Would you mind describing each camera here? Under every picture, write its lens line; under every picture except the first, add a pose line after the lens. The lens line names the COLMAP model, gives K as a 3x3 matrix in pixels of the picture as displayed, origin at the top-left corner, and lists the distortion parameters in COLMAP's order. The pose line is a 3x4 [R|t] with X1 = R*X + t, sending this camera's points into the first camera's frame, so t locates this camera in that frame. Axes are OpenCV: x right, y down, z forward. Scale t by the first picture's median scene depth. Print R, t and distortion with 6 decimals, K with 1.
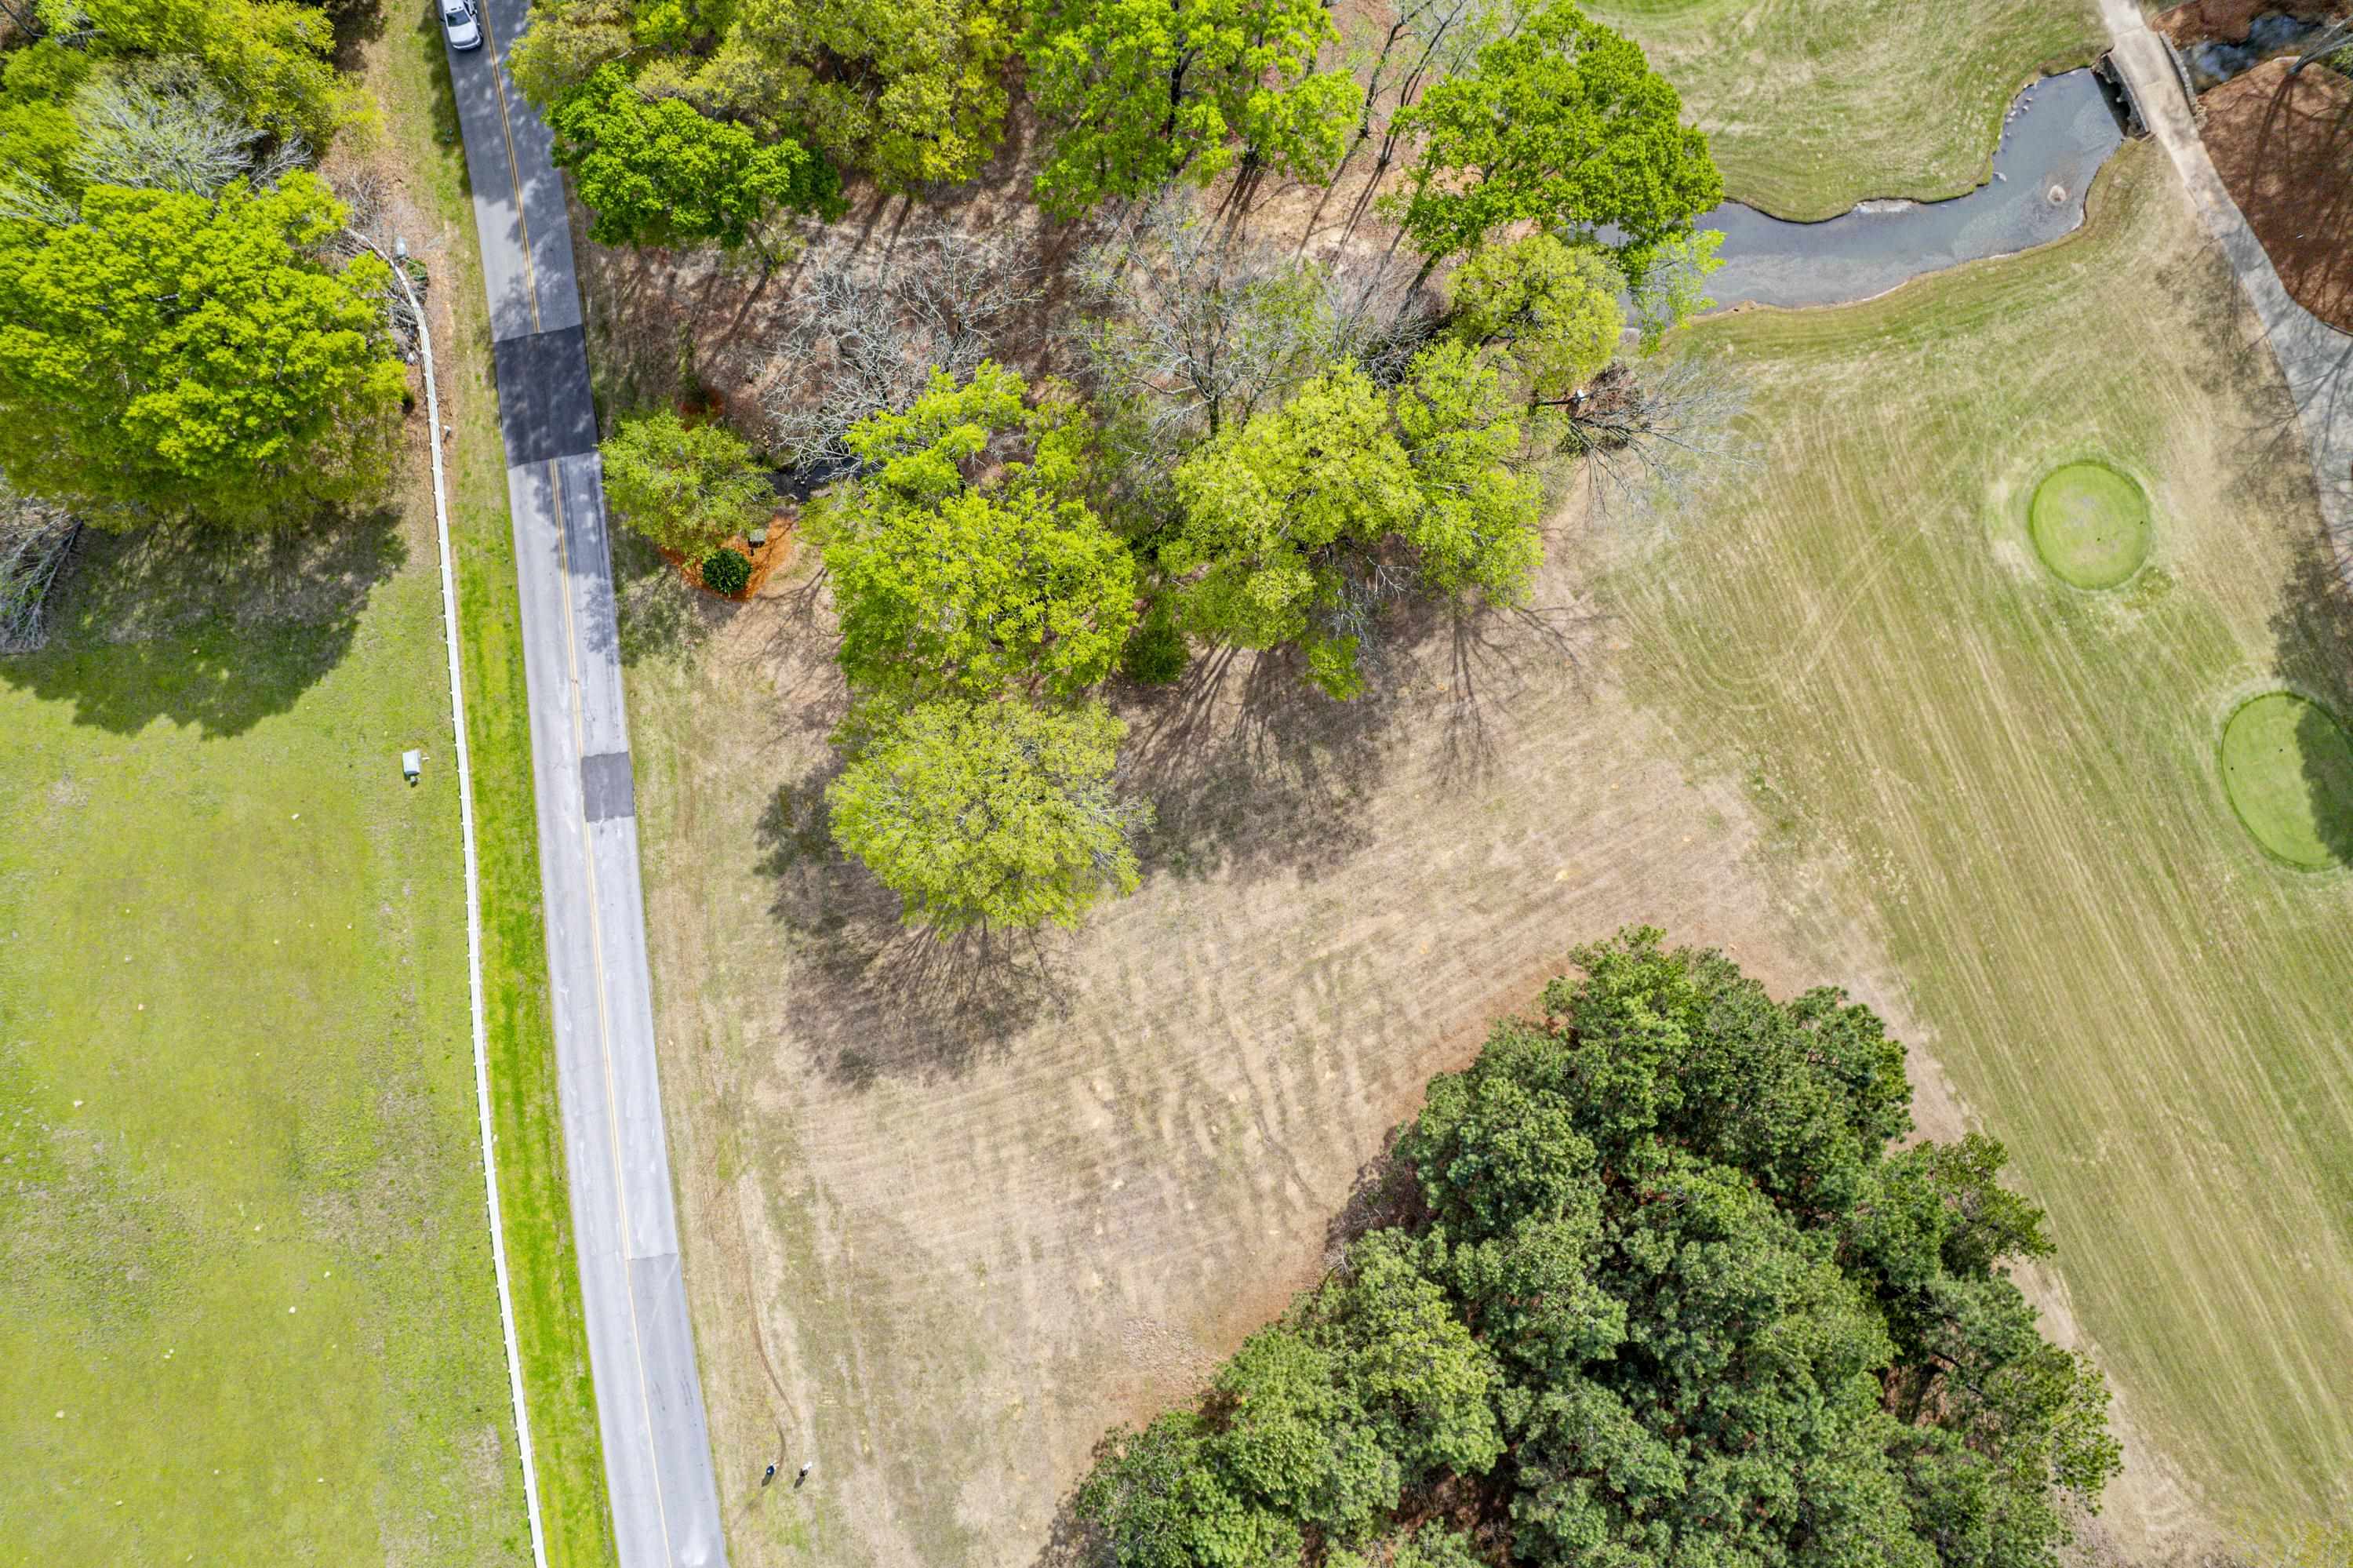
lens RADIAL K [[1506.7, 0, 1188.4], [0, 1506.7, 786.7], [0, 0, 1]] dist [-0.082230, 0.074592]
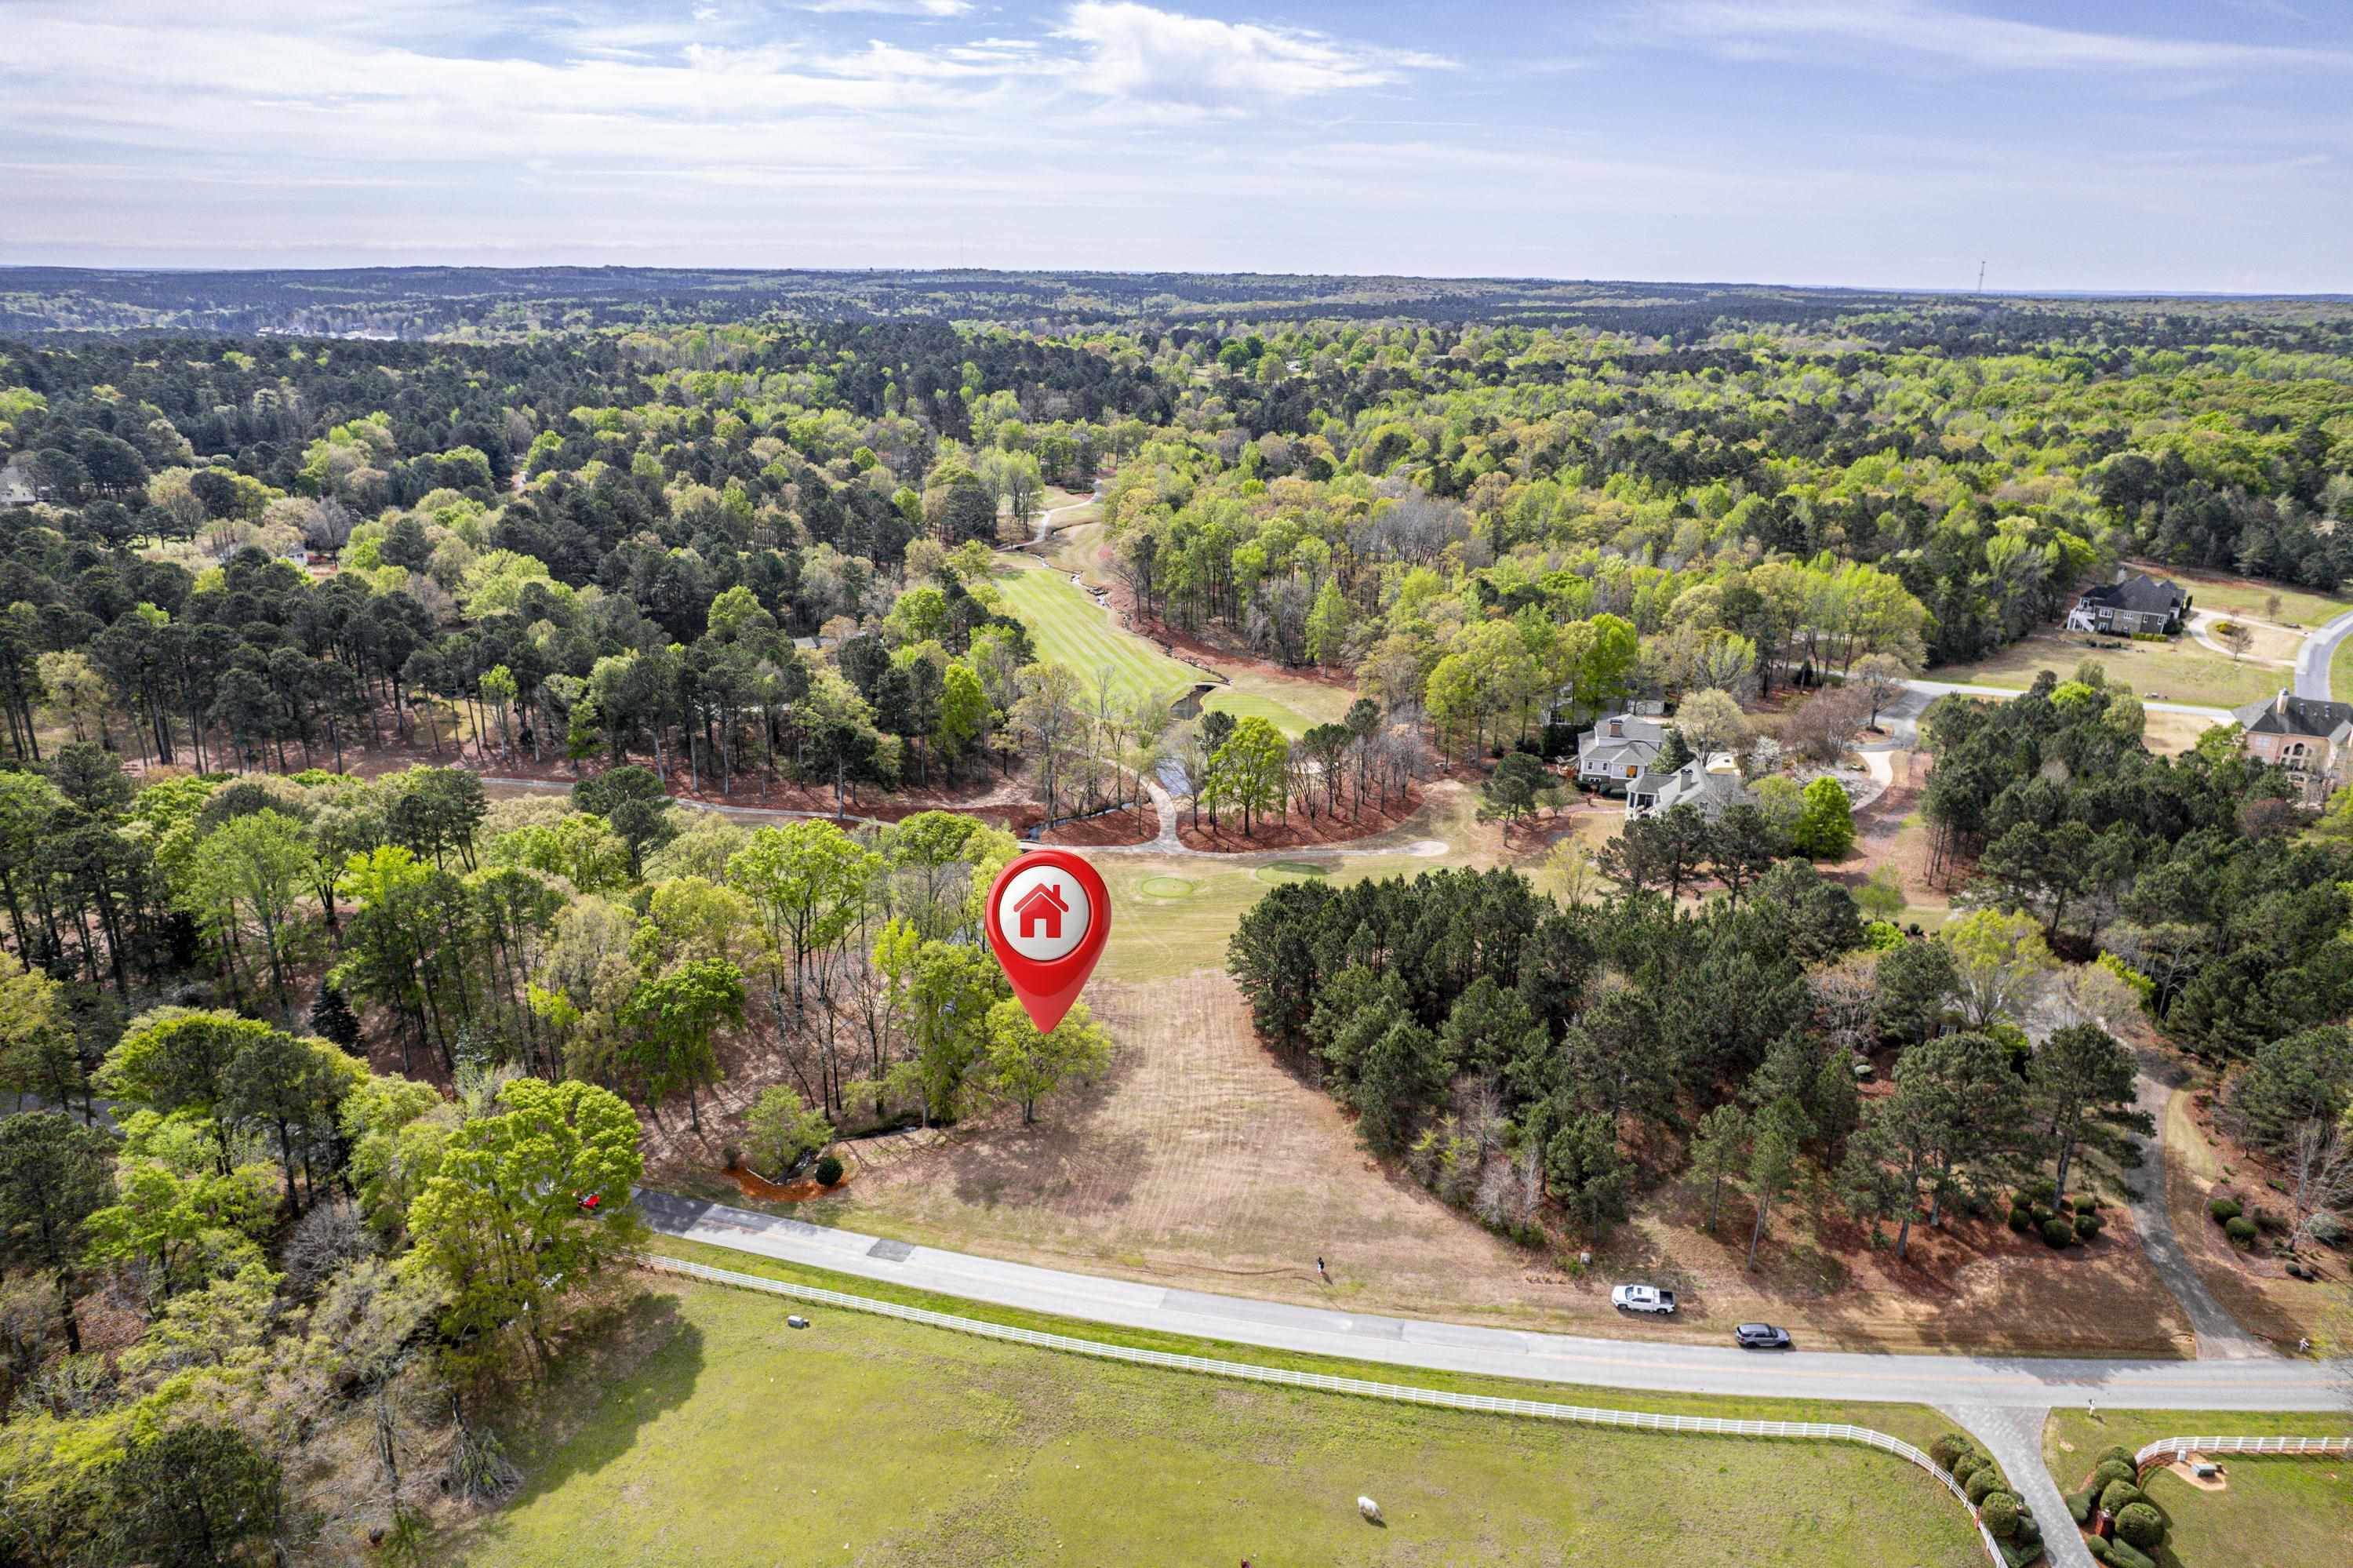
lens RADIAL K [[1506.7, 0, 1188.4], [0, 1506.7, 786.7], [0, 0, 1]] dist [-0.082230, 0.074592]
pose [[0.444000, -0.286928, 0.848844, -1.505952], [0.890071, 0.250280, -0.380964, 0.790780], [-0.103140, 0.924679, 0.366511, -0.082393]]
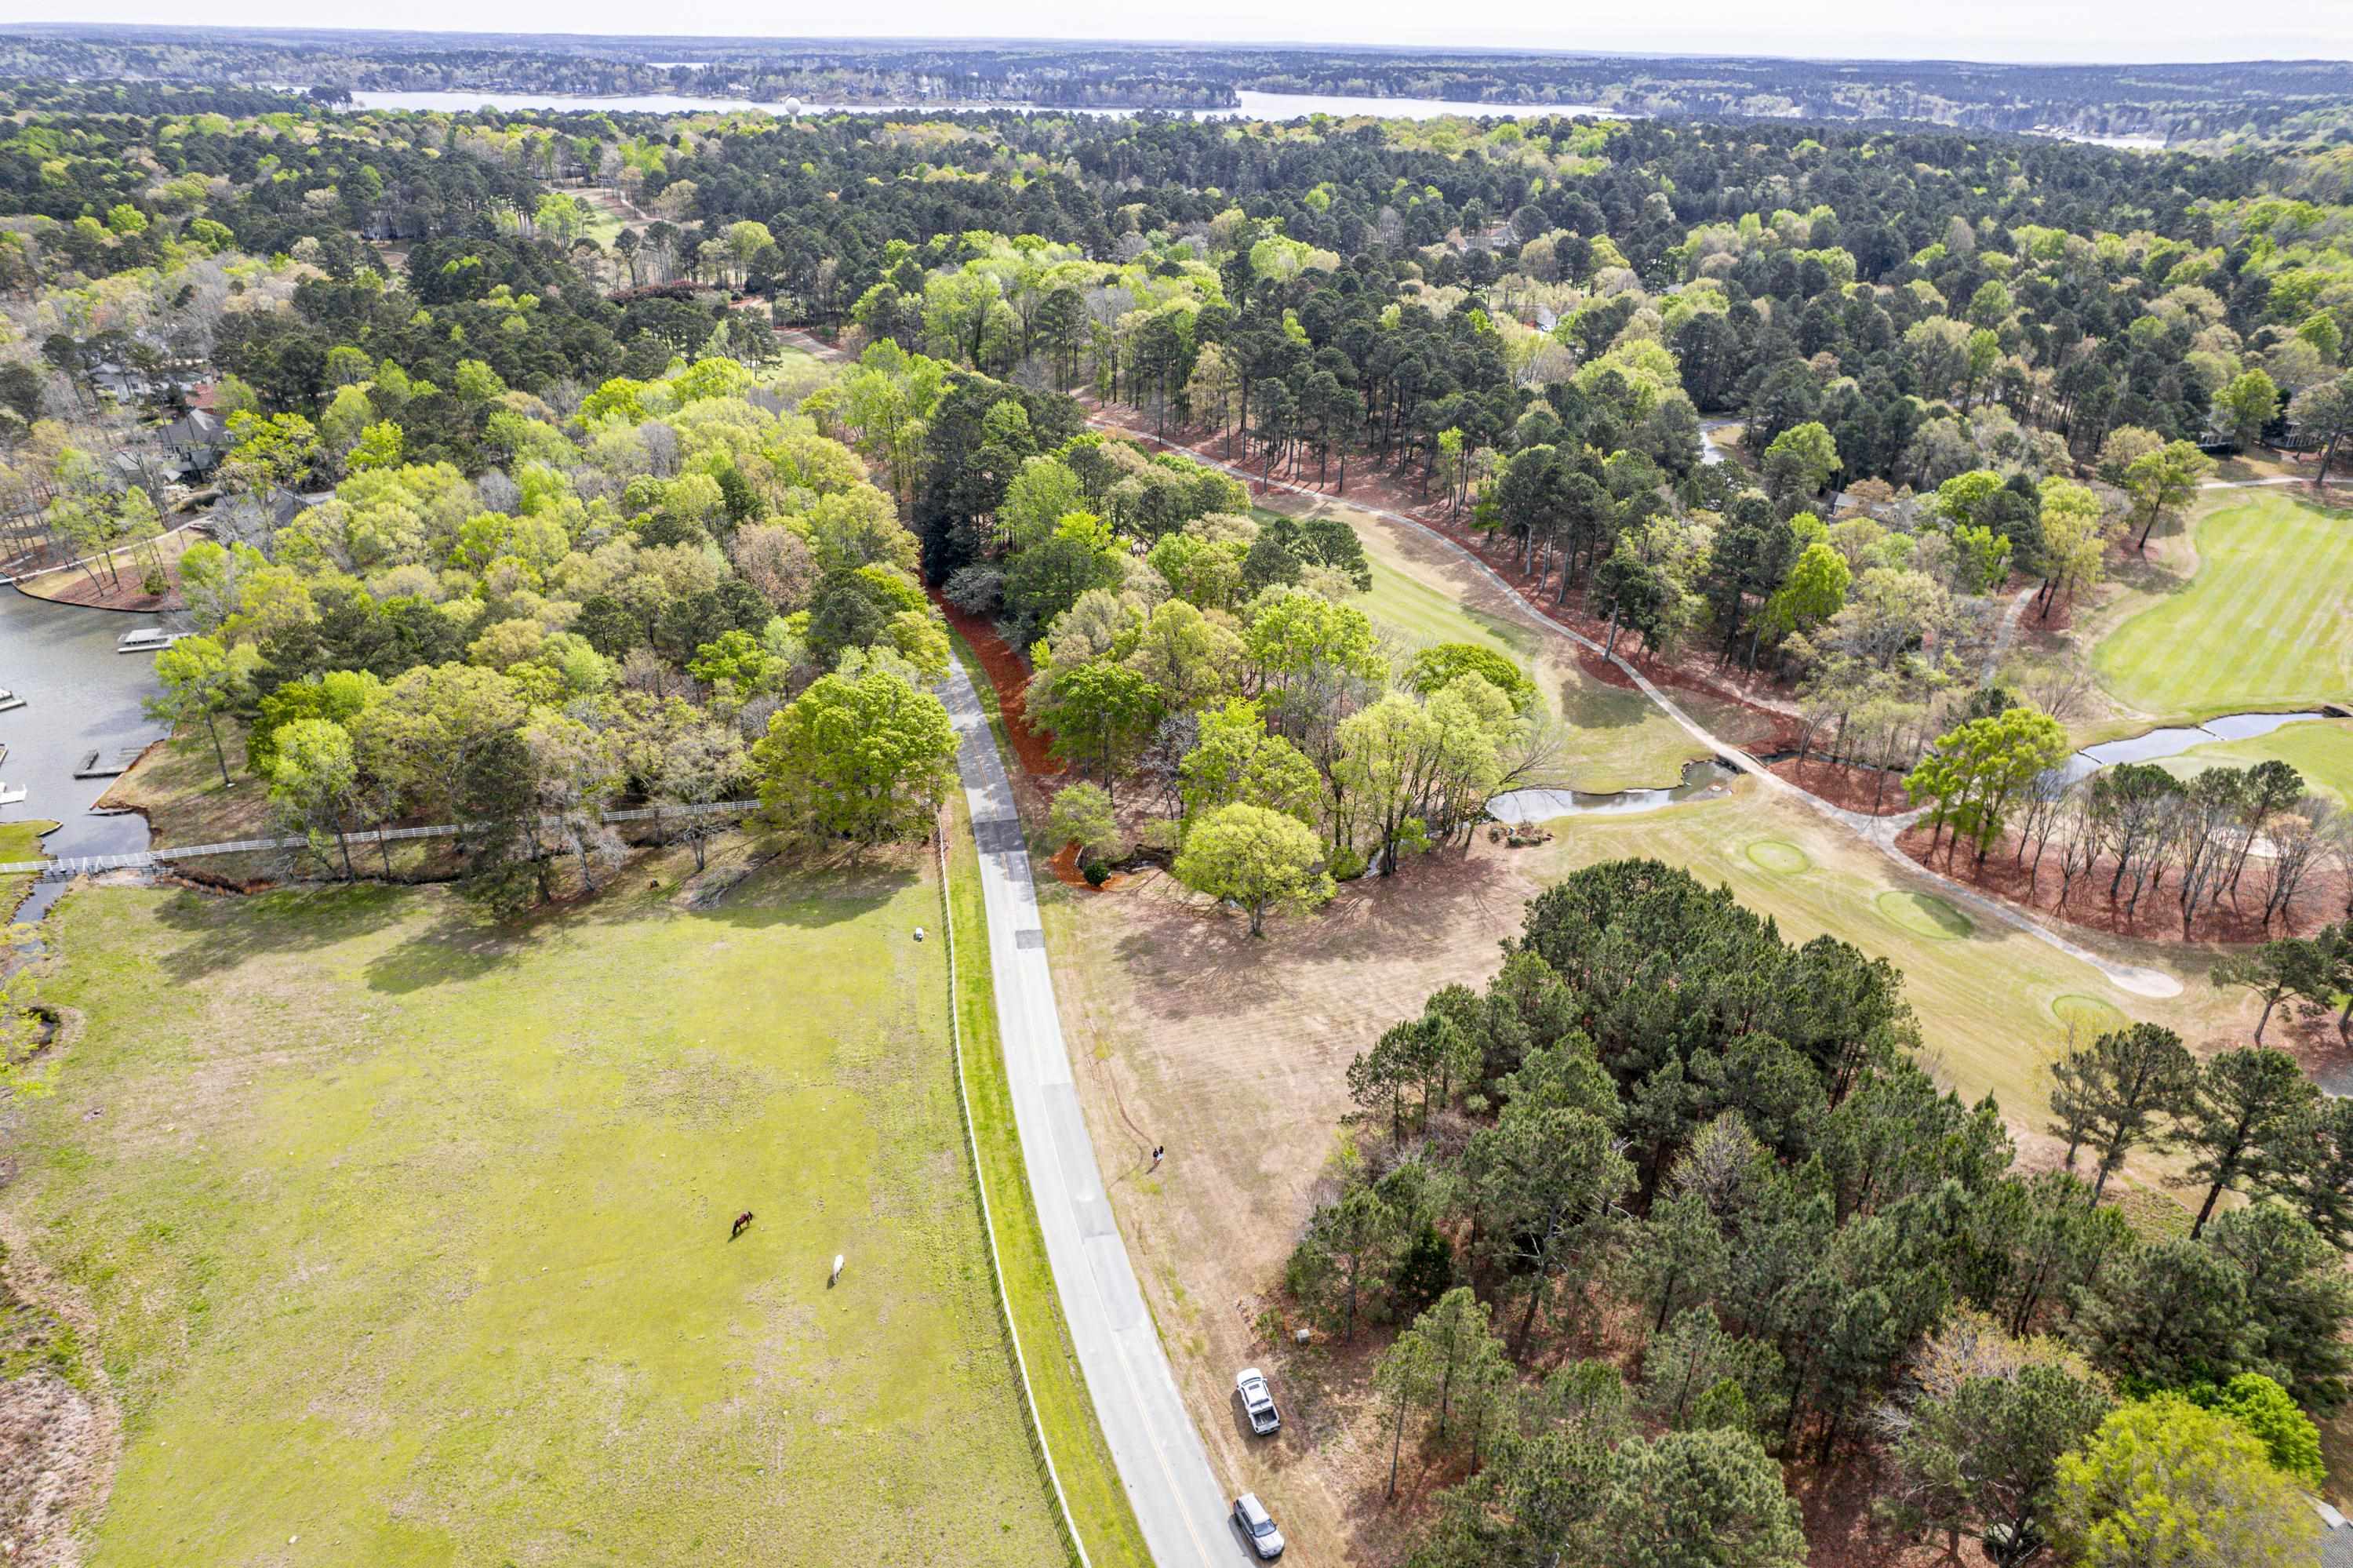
lens RADIAL K [[1506.7, 0, 1188.4], [0, 1506.7, 786.7], [0, 0, 1]] dist [-0.082230, 0.074592]
pose [[0.999150, -0.001626, 0.041194, -0.278207], [0.035568, 0.539237, -0.841402, 1.496325], [-0.020845, 0.842152, 0.538837, -0.158045]]
